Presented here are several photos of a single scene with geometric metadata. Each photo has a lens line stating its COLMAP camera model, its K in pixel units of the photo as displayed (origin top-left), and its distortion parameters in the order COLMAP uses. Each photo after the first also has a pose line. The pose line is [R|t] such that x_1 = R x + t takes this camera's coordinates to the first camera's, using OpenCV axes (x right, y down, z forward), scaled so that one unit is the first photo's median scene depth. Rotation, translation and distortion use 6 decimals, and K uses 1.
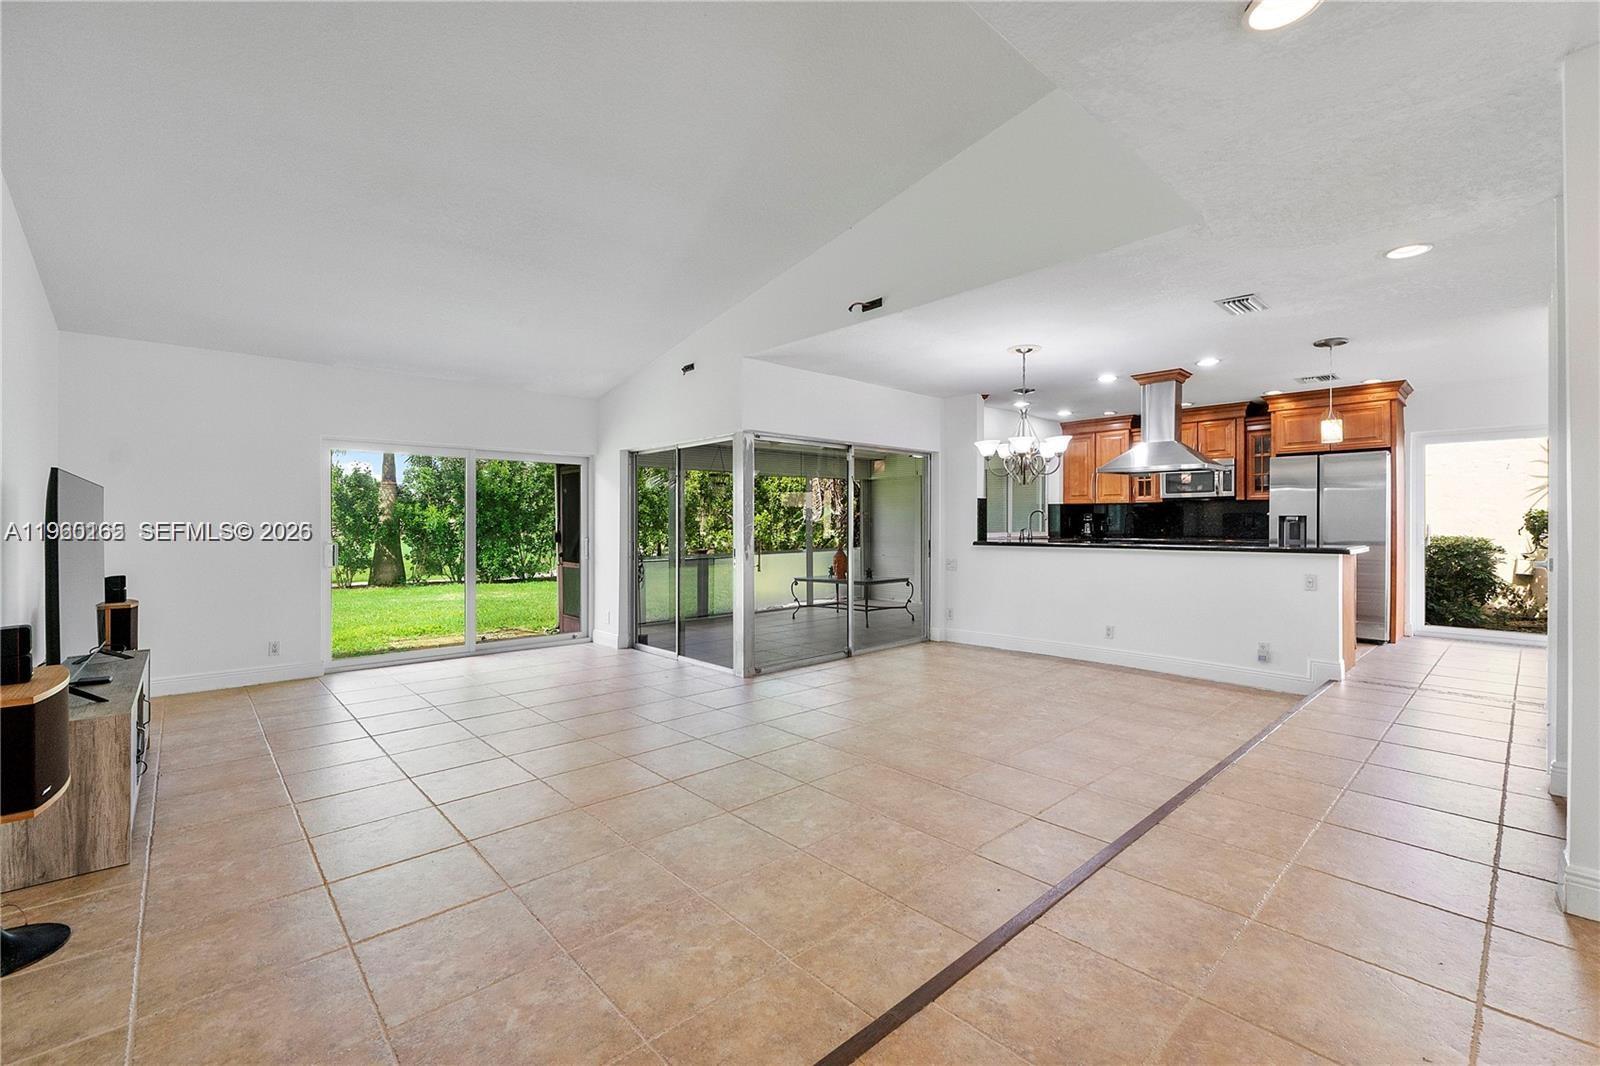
lens RADIAL K [[681.1, 0, 805.1], [0, 681.1, 526.2], [0, 0, 1]] dist [-0.009686, -0.000056]
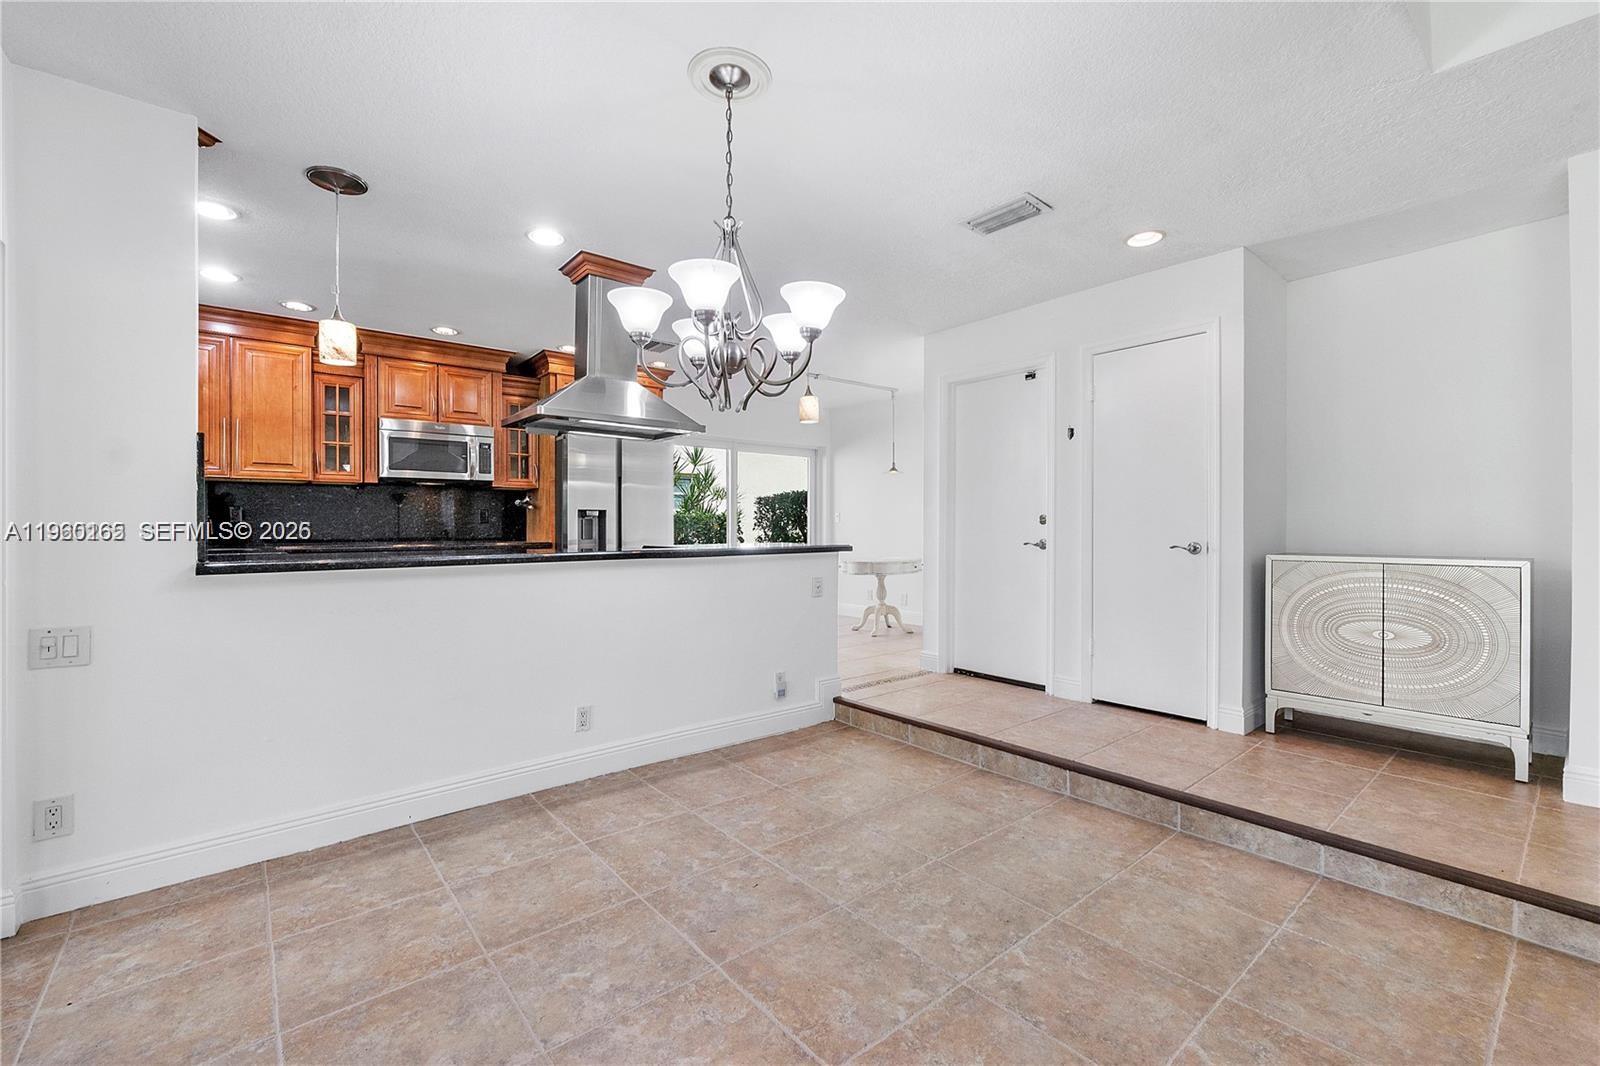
lens RADIAL K [[673.7, 0, 801.4], [0, 673.7, 531.4], [0, 0, 1]] dist [-0.008029, -0.000229]
pose [[0.050055, -0.005194, 0.998733, -0.058019], [0.003994, 0.999980, 0.005000, 0.006687], [-0.998738, 0.003739, 0.050075, 0.689439]]
